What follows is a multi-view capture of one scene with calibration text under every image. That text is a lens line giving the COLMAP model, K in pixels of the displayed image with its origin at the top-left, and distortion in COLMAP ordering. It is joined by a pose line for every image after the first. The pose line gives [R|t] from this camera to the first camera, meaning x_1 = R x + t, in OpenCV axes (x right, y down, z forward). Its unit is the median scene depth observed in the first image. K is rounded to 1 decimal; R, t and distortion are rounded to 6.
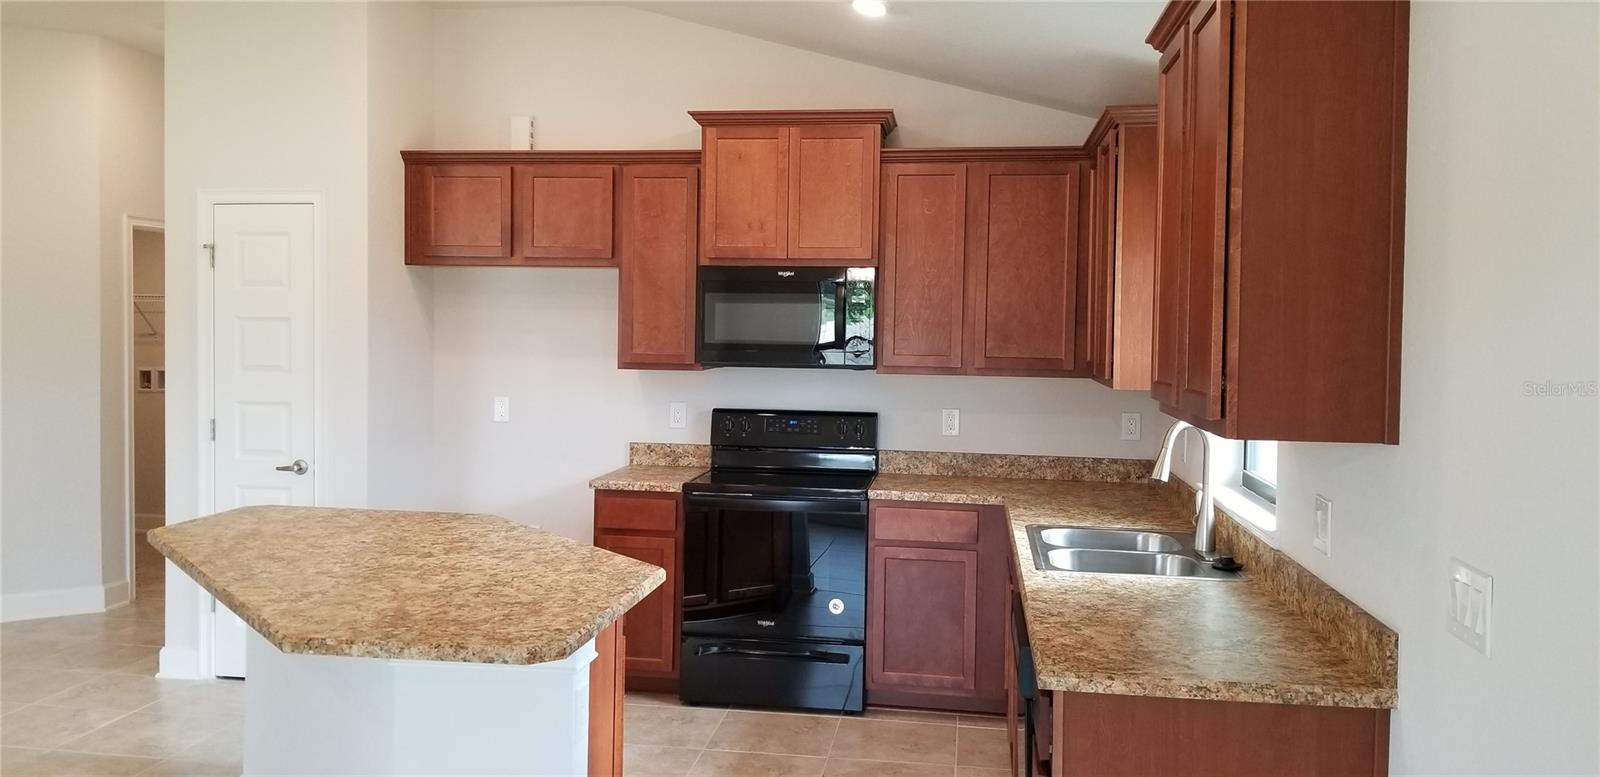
lens RADIAL K [[1267.1, 0, 755.9], [0, 1267.1, 370.2], [0, 0, 1]] dist [0.098786, -0.226361]
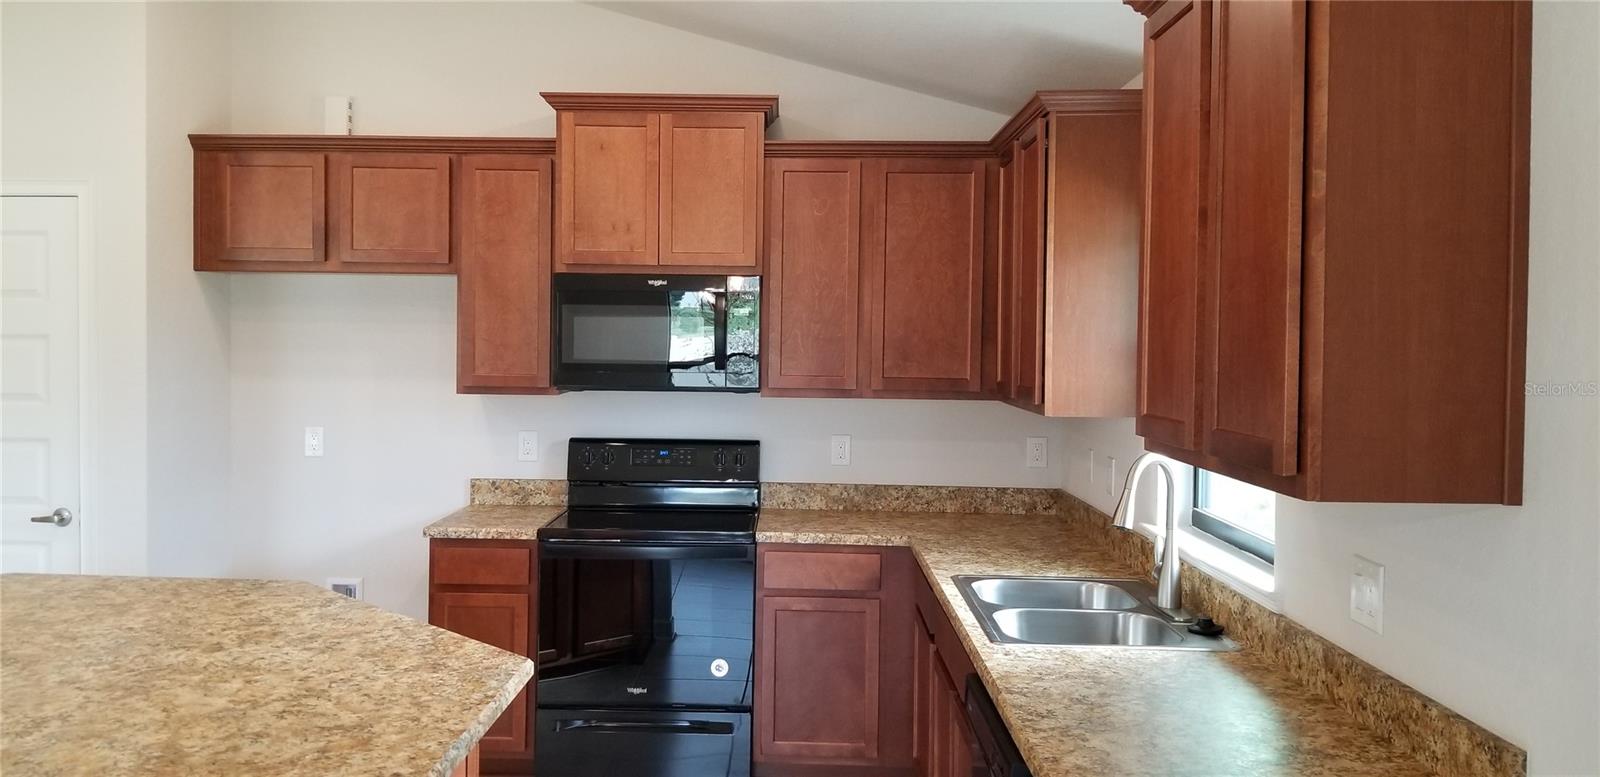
lens RADIAL K [[1267.1, 0, 755.9], [0, 1267.1, 370.2], [0, 0, 1]] dist [0.098786, -0.226361]
pose [[0.990904, -0.006890, 0.134392, -0.026488], [0.007913, 0.999944, -0.007076, -0.009858], [-0.134335, 0.008075, 0.990903, 0.135515]]
